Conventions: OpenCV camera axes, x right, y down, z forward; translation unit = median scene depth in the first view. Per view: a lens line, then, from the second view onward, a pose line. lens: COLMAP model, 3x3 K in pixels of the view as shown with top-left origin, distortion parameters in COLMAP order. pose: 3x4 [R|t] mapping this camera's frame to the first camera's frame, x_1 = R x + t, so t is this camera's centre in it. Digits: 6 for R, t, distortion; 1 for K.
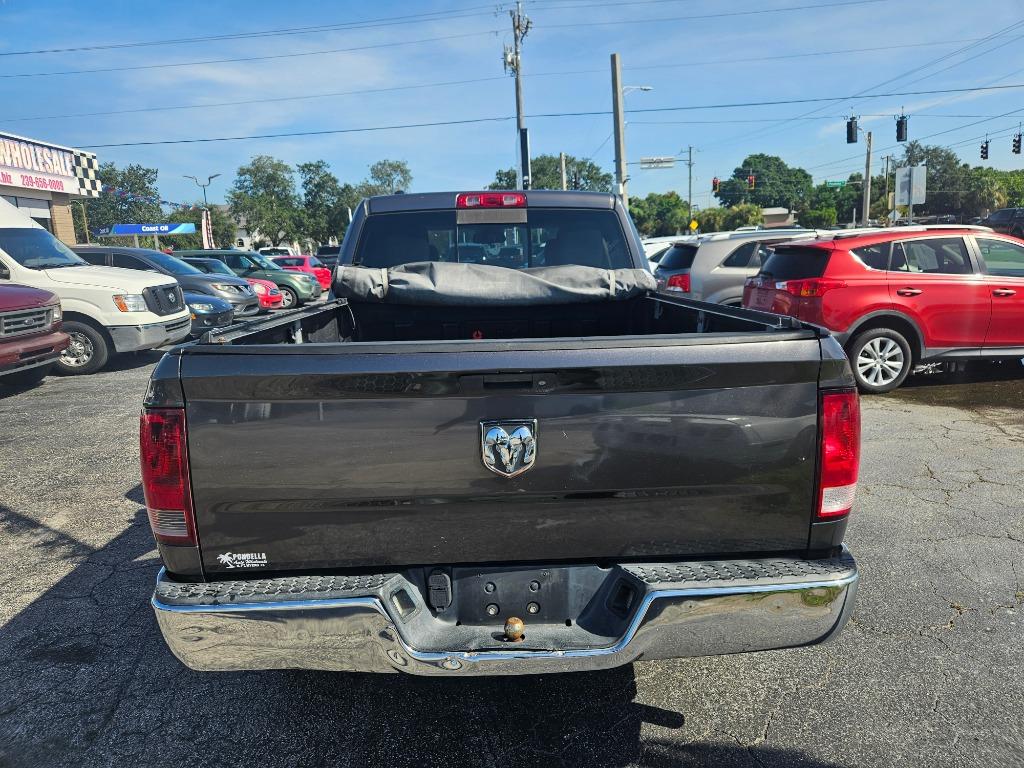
lens RADIAL K [[693.2, 0, 512.0], [0, 693.2, 384.0], [0, 0, 1]] dist [0.069726, -0.061715]
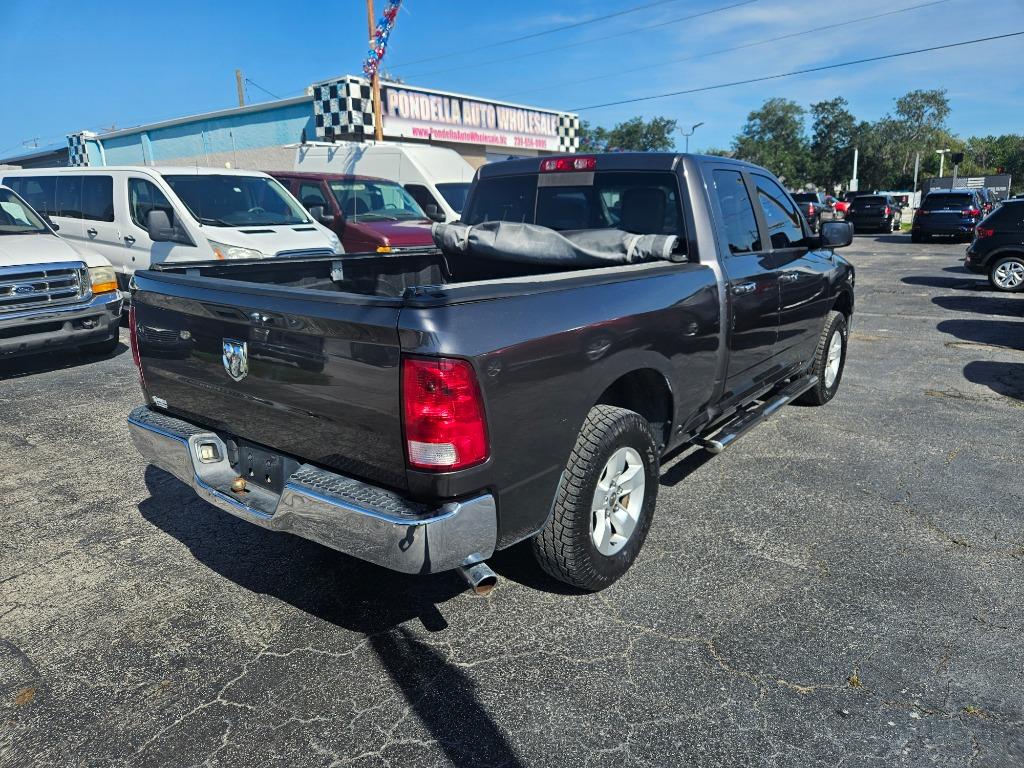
lens RADIAL K [[693.2, 0, 512.0], [0, 693.2, 384.0], [0, 0, 1]] dist [0.069726, -0.061715]
pose [[0.772069, 0.175932, -0.610702, 0.120776], [-0.130952, 0.984339, 0.118016, -0.009311], [0.621901, -0.011144, 0.783017, 0.021139]]
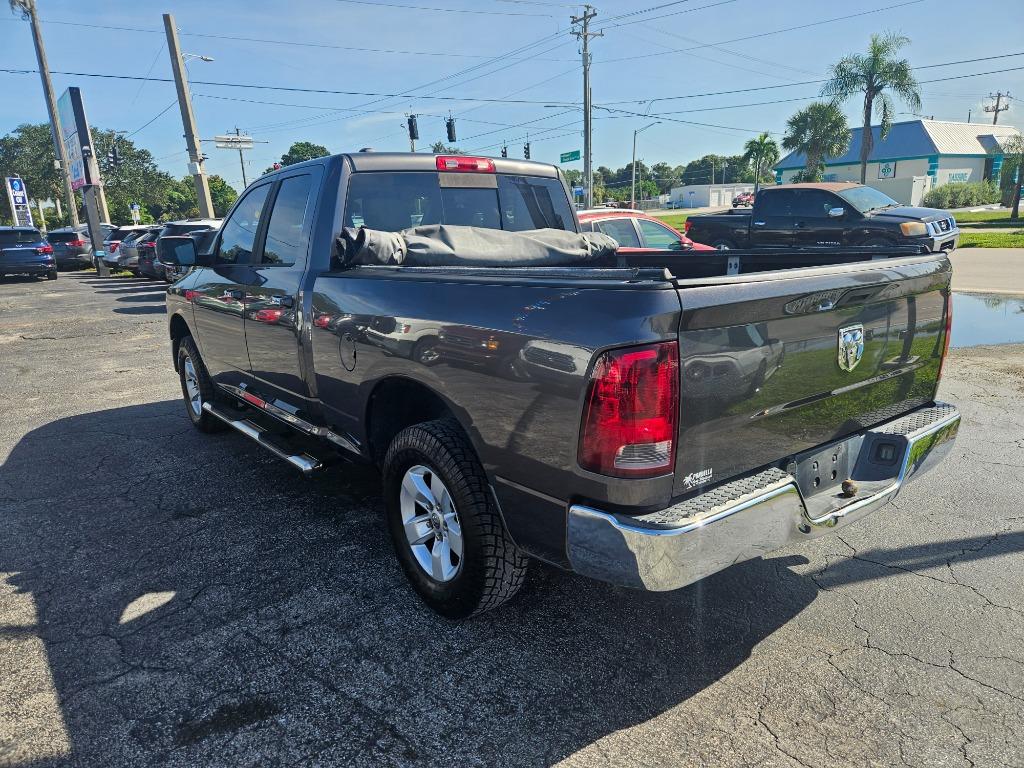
lens RADIAL K [[695.2, 0, 516.1], [0, 695.2, 404.6], [0, 0, 1]] dist [0.065074, -0.052600]
pose [[0.812692, -0.141735, 0.565192, -0.115841], [0.118575, 0.989897, 0.077739, 0.001848], [-0.570500, 0.003840, 0.821288, 0.025605]]
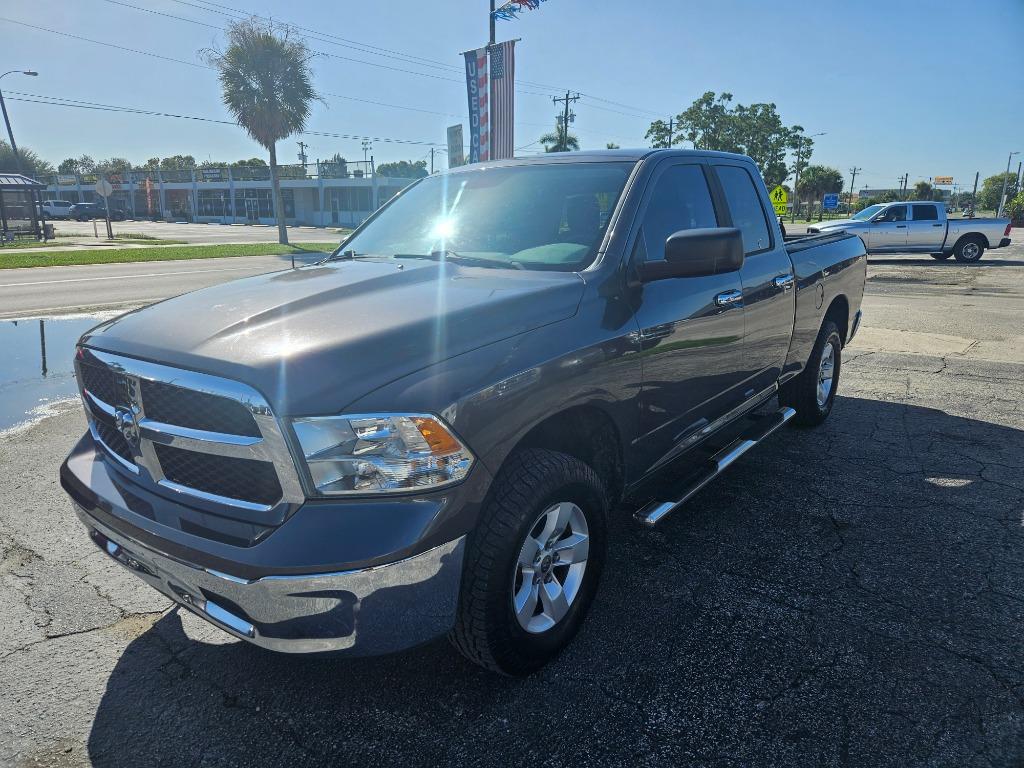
lens RADIAL K [[704.4, 0, 512.0], [0, 704.4, 384.0], [0, 0, 1]] dist [0.005951, -0.002016]
pose [[-0.771336, -0.105322, 0.627652, -0.129487], [0.157445, 0.923978, 0.348534, -0.074588], [-0.616645, 0.367658, -0.696115, 0.420158]]
